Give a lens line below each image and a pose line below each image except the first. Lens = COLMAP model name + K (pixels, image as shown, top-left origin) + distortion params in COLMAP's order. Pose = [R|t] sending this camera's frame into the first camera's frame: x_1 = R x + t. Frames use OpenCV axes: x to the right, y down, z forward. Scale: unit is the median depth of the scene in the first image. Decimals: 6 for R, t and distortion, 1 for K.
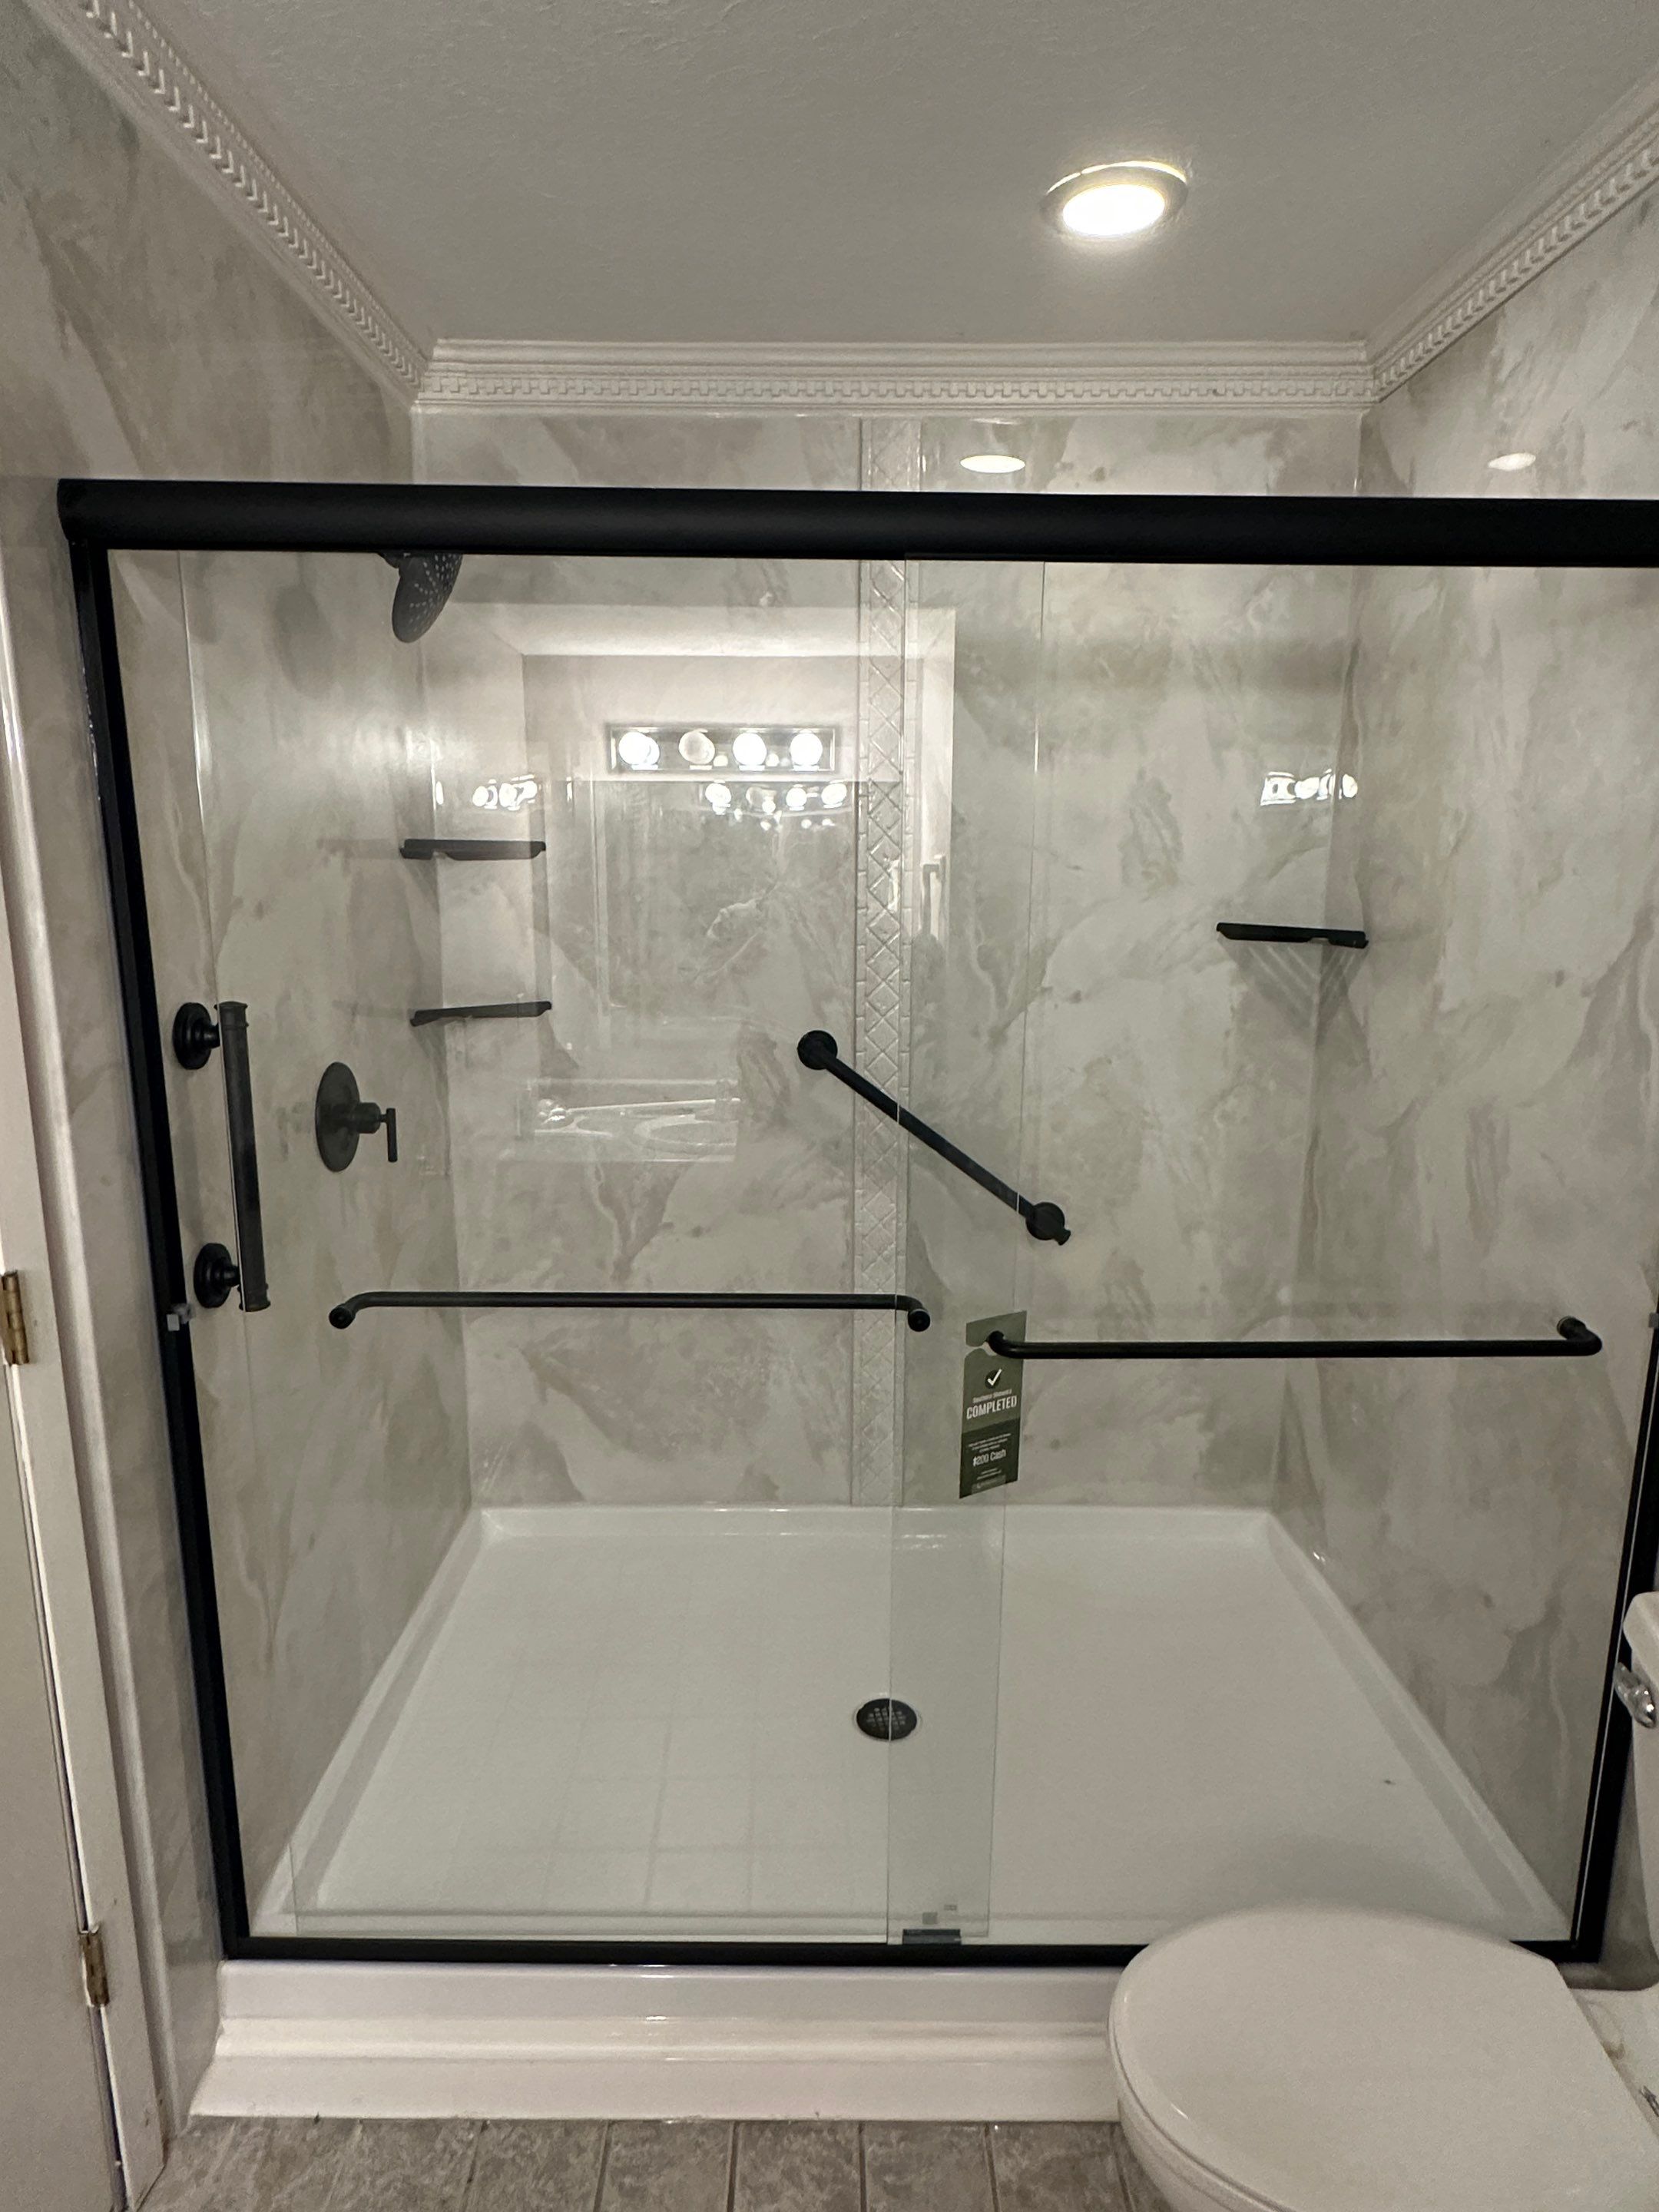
lens RADIAL K [[1239.7, 0, 830.6], [0, 1239.7, 1101.4], [0, 0, 1]] dist [-0.007212, 0.001112]
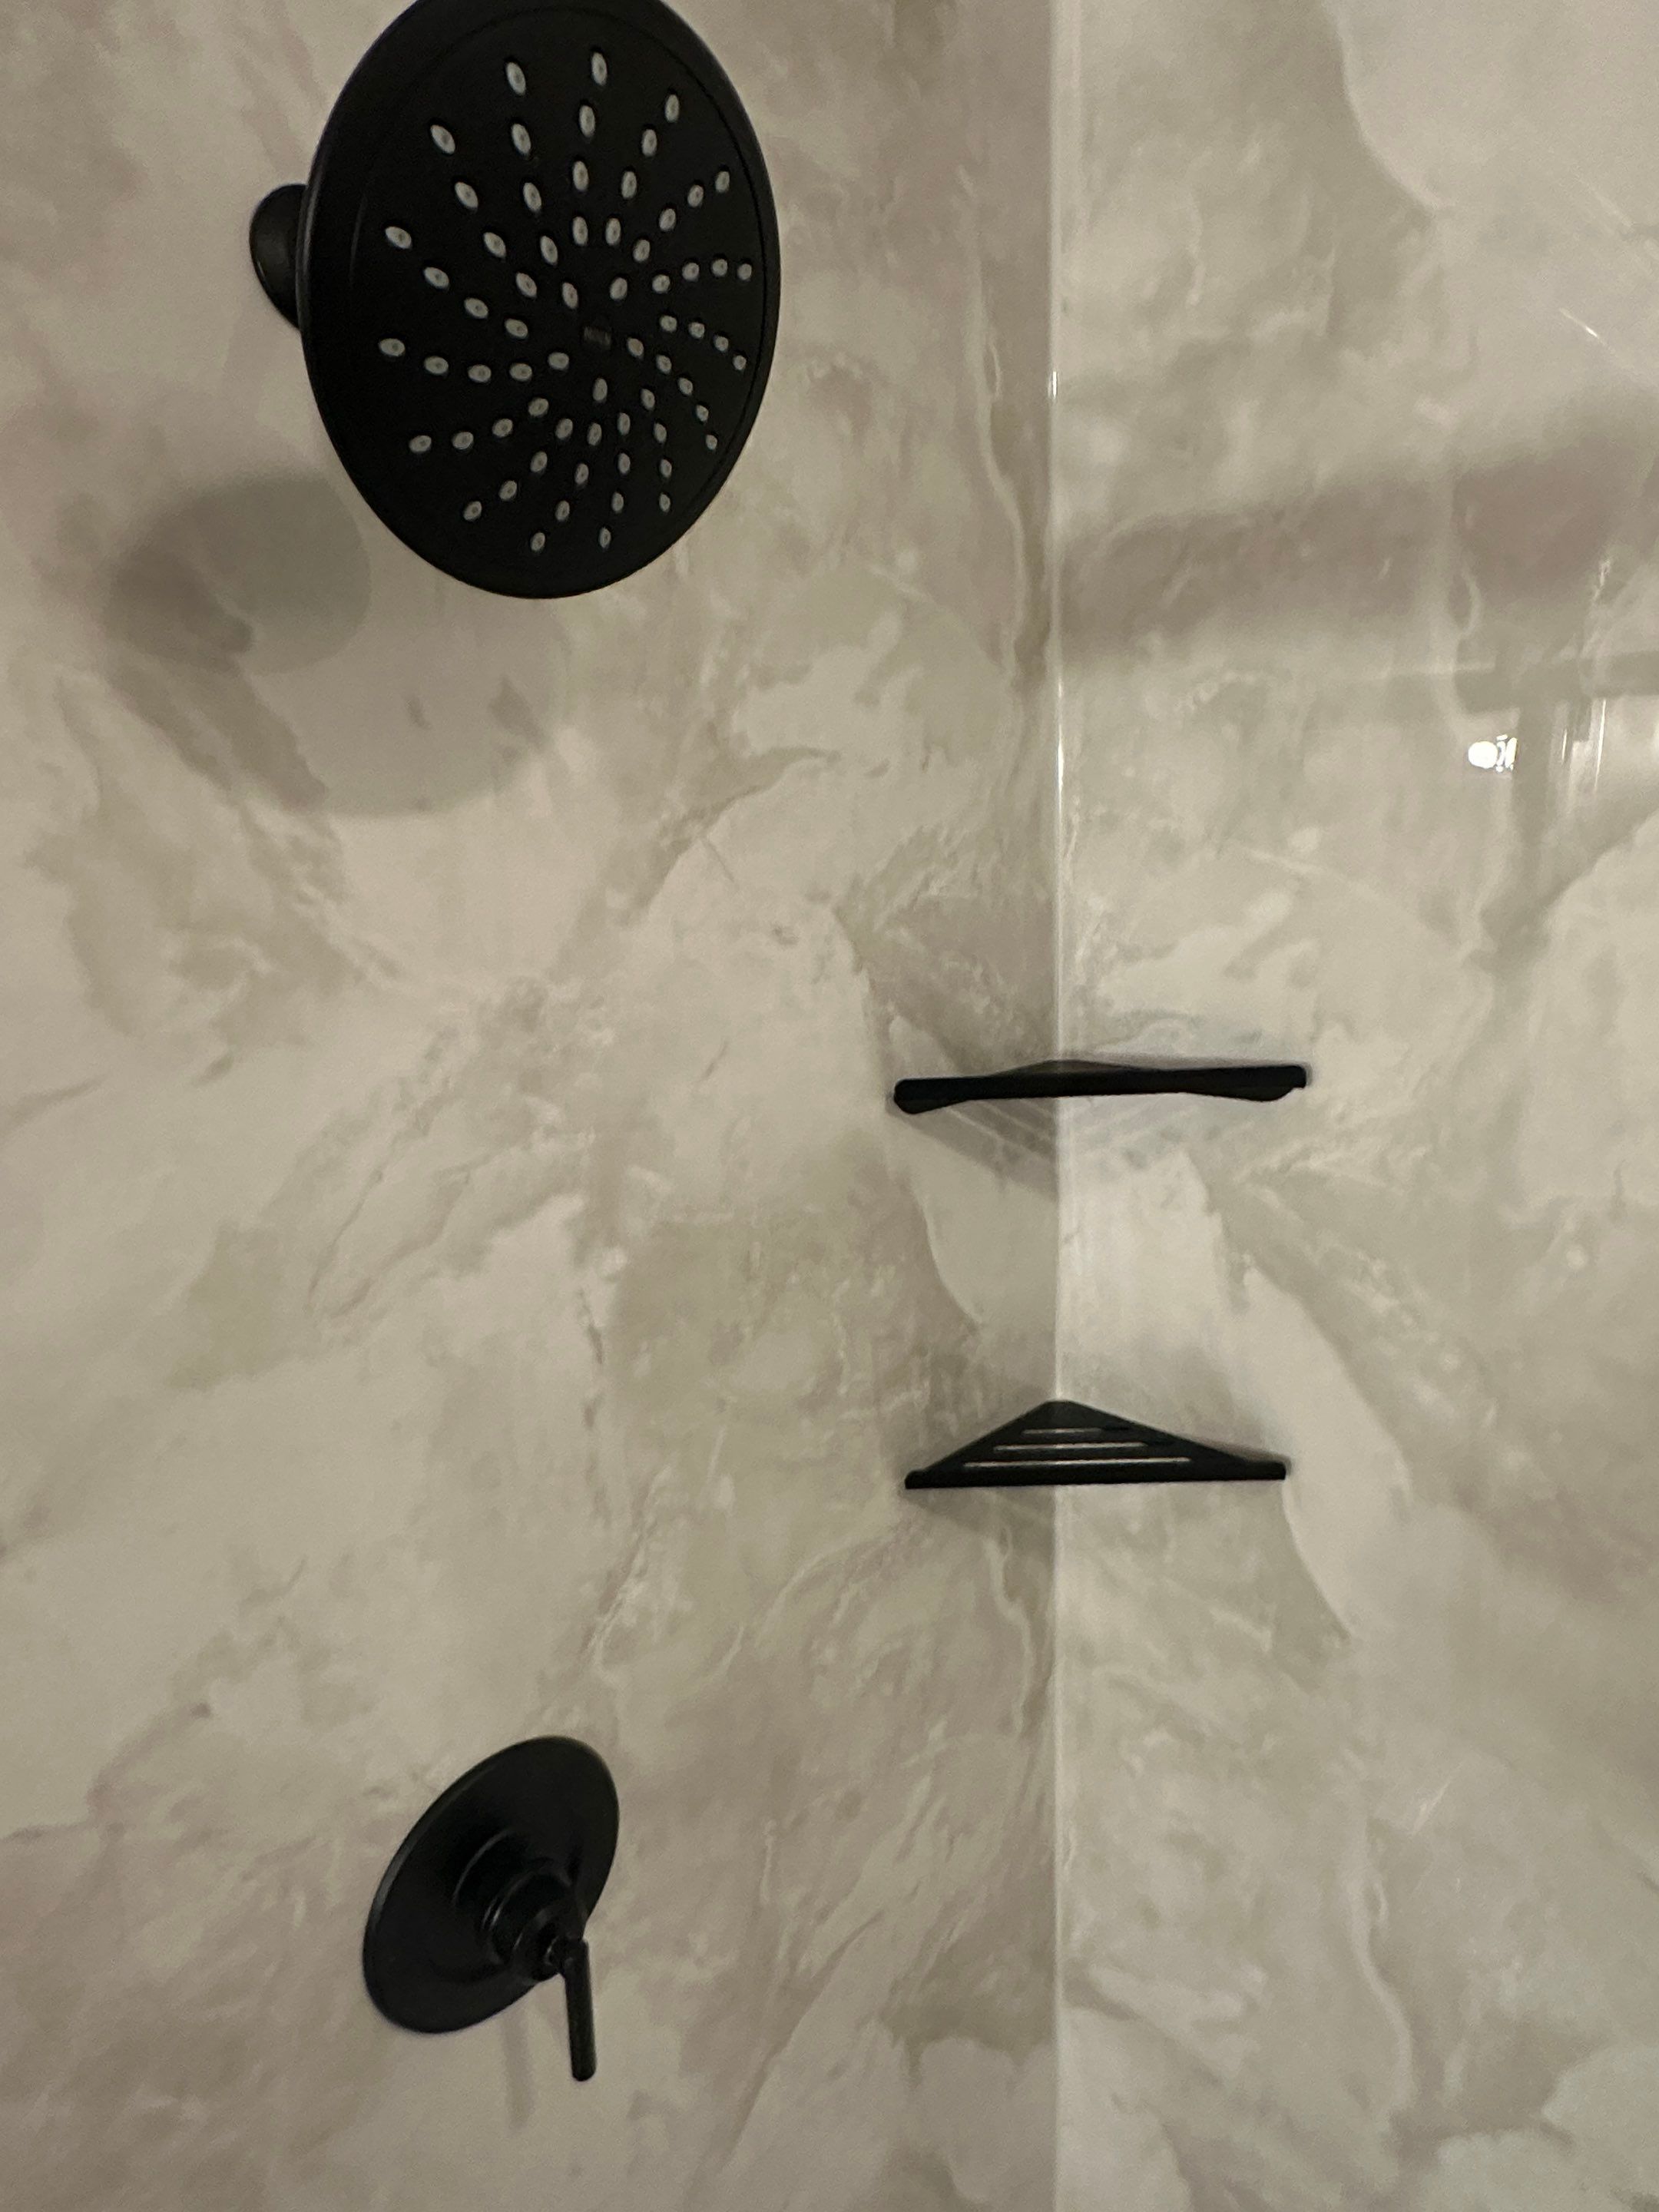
lens RADIAL K [[1239.7, 0, 830.6], [0, 1239.7, 1101.4], [0, 0, 1]] dist [-0.007212, 0.001112]
pose [[0.689073, 0.130353, -0.712872, -0.062710], [-0.092161, 0.991465, 0.092210, -0.209217], [0.718808, 0.002160, 0.695205, 0.619235]]
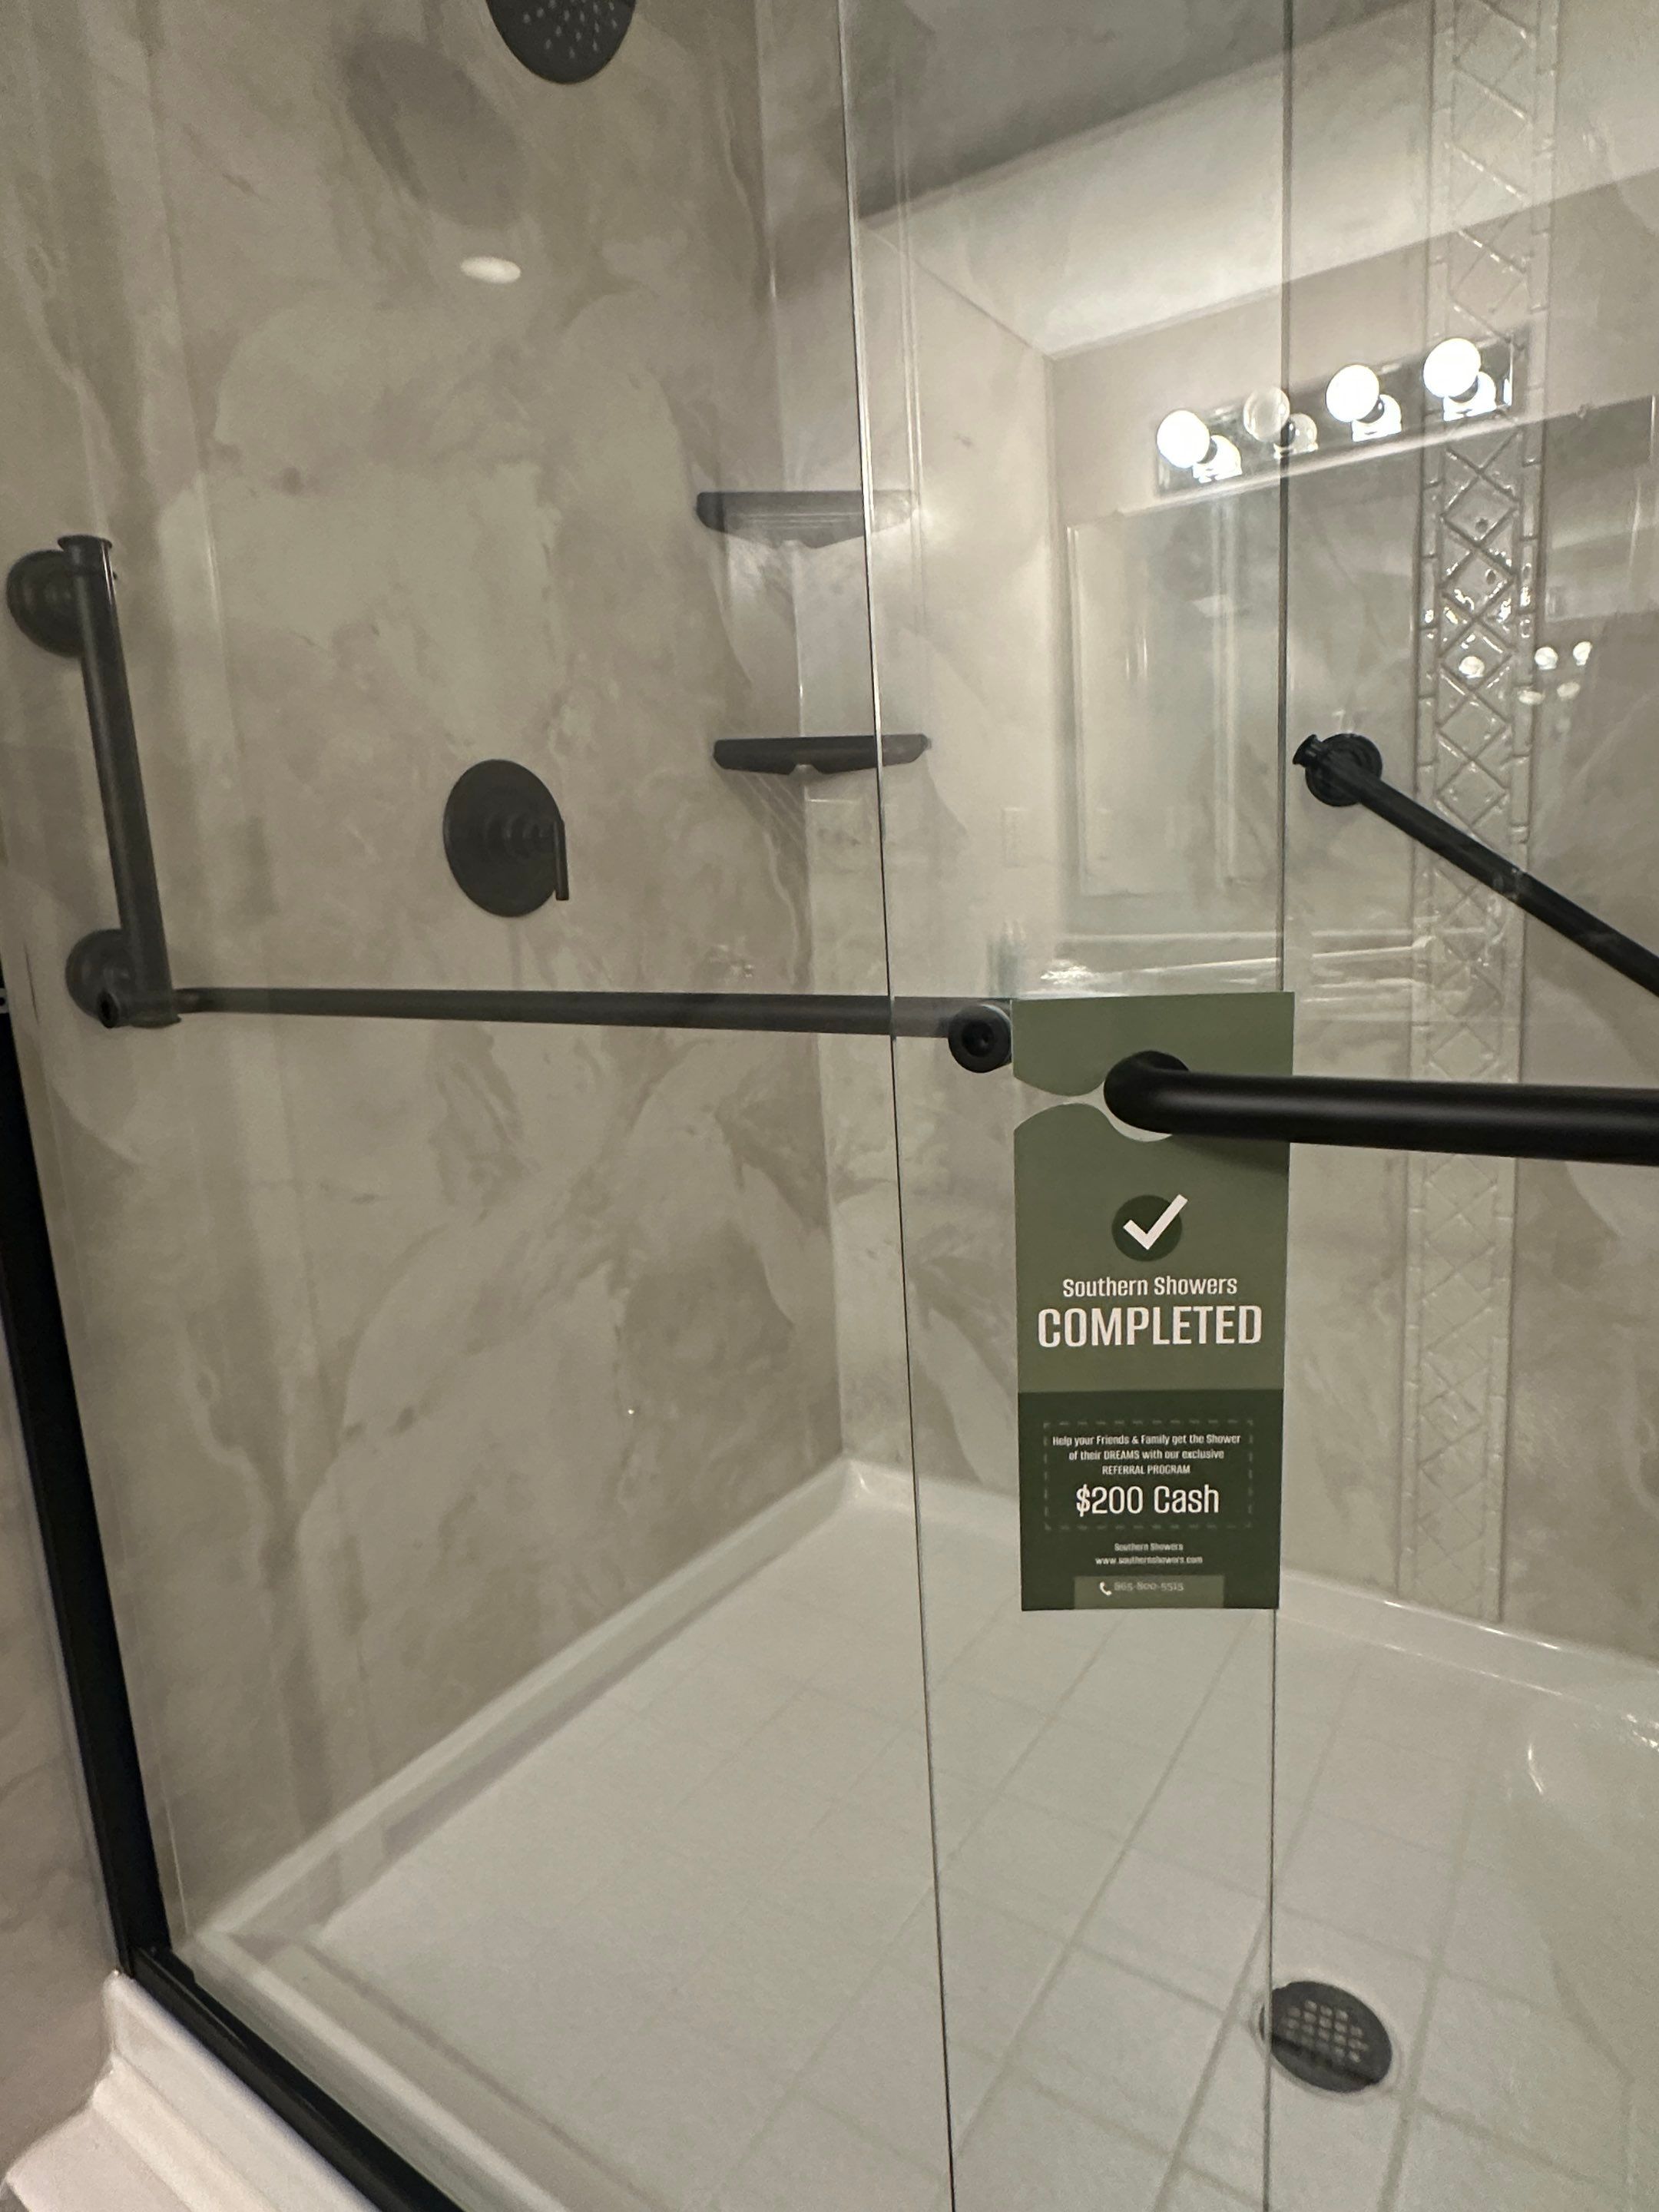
lens RADIAL K [[1239.7, 0, 830.6], [0, 1239.7, 1101.4], [0, 0, 1]] dist [-0.007212, 0.001112]
pose [[0.811998, 0.047591, -0.581716, 0.133229], [-0.047418, 0.998755, 0.015520, 0.110129], [0.581730, 0.014982, 0.813244, 0.410851]]
